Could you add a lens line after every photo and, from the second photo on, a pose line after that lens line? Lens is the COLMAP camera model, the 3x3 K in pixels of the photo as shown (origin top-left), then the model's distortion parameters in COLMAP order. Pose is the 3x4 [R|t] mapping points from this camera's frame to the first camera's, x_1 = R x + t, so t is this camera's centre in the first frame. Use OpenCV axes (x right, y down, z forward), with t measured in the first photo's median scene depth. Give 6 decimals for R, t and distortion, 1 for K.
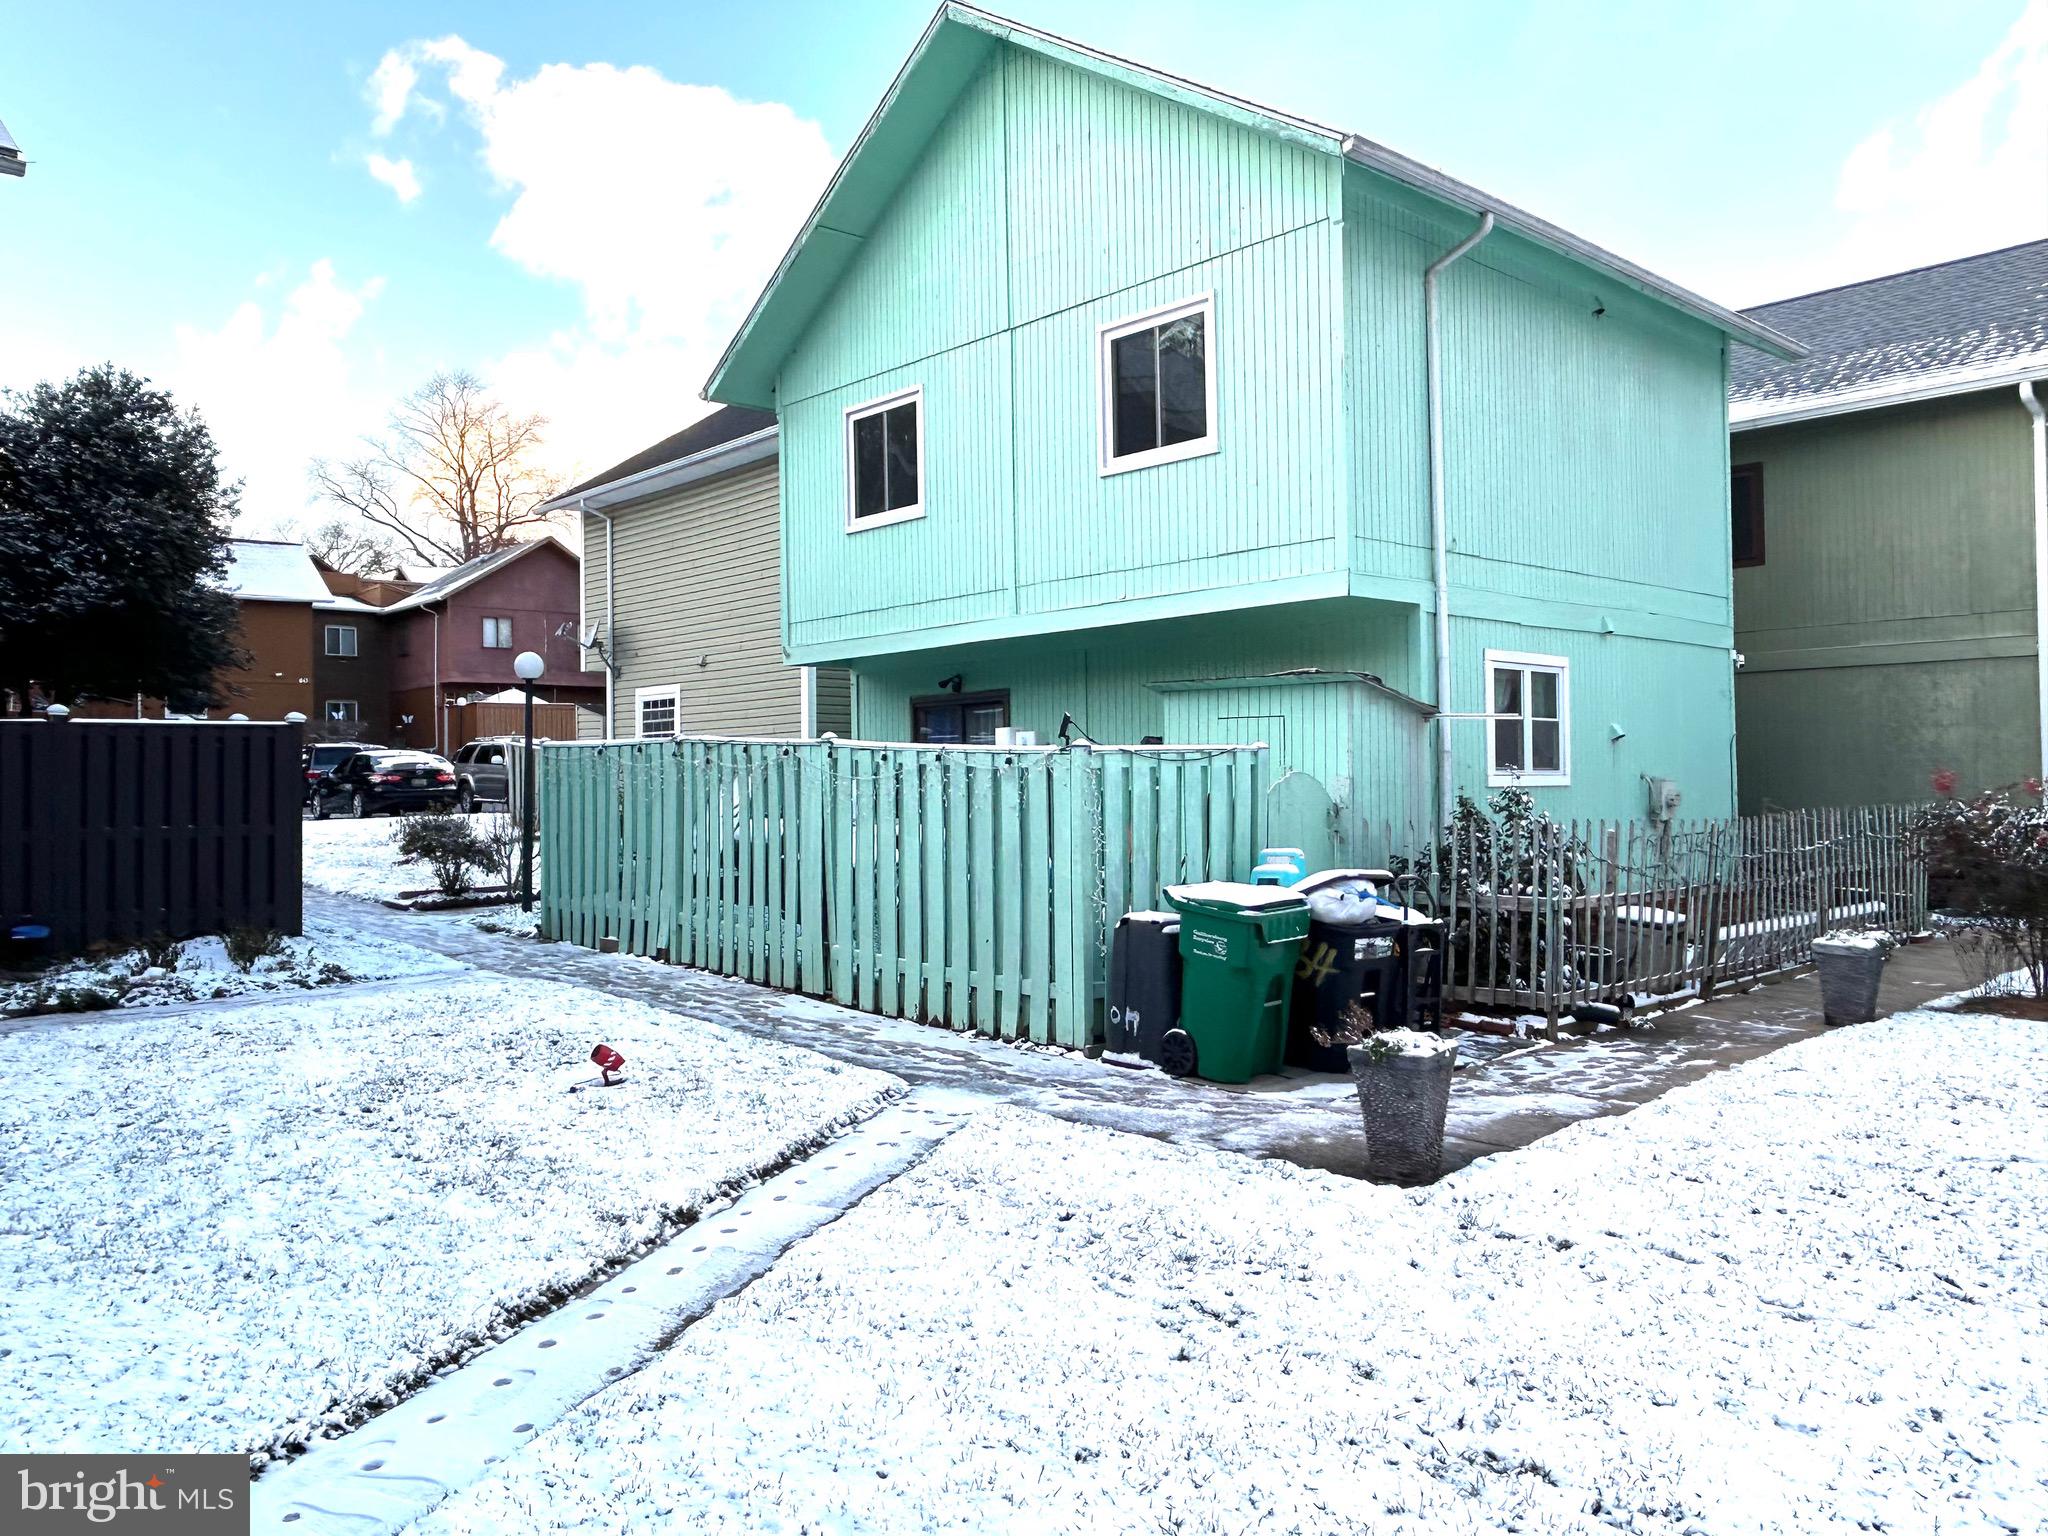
lens RADIAL K [[1522.5, 0, 1007.0], [0, 1522.5, 749.6], [0, 0, 1]] dist [0.015103, -0.031101]
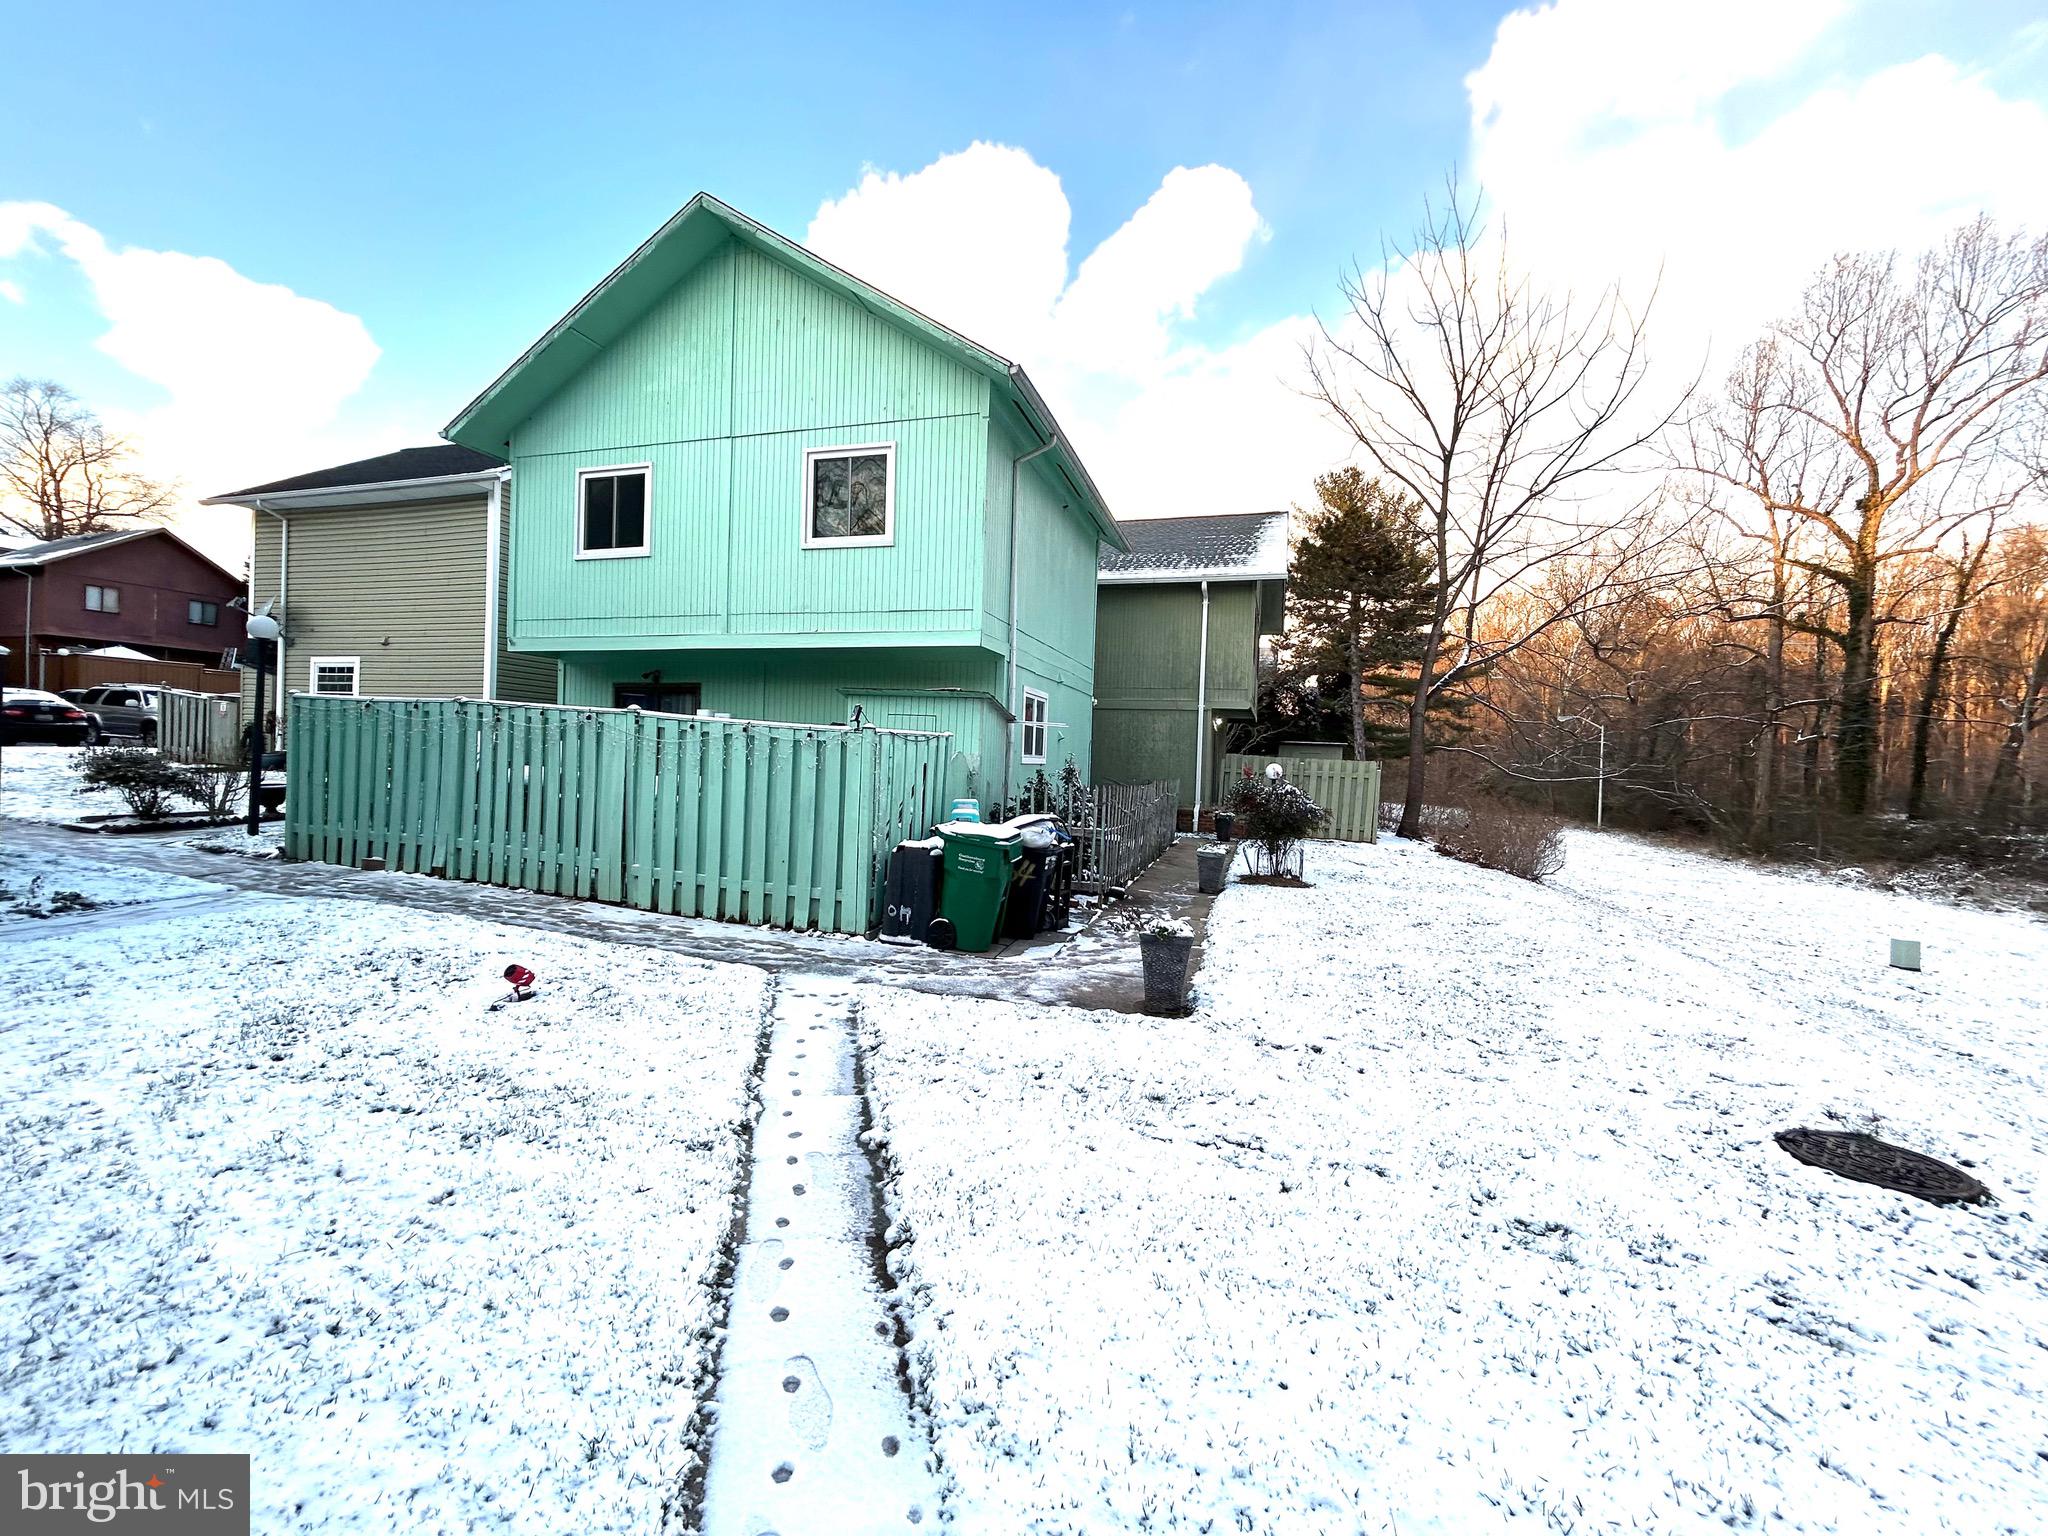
lens RADIAL K [[821.4, 0, 1021.9], [0, 821.4, 764.8], [0, 0, 1]] dist [-0.003540, 0.001426]
pose [[0.852916, 0.037641, 0.520689, -0.189609], [-0.056628, 0.998183, 0.020601, 0.006722], [-0.518968, -0.047057, 0.853498, 0.201246]]
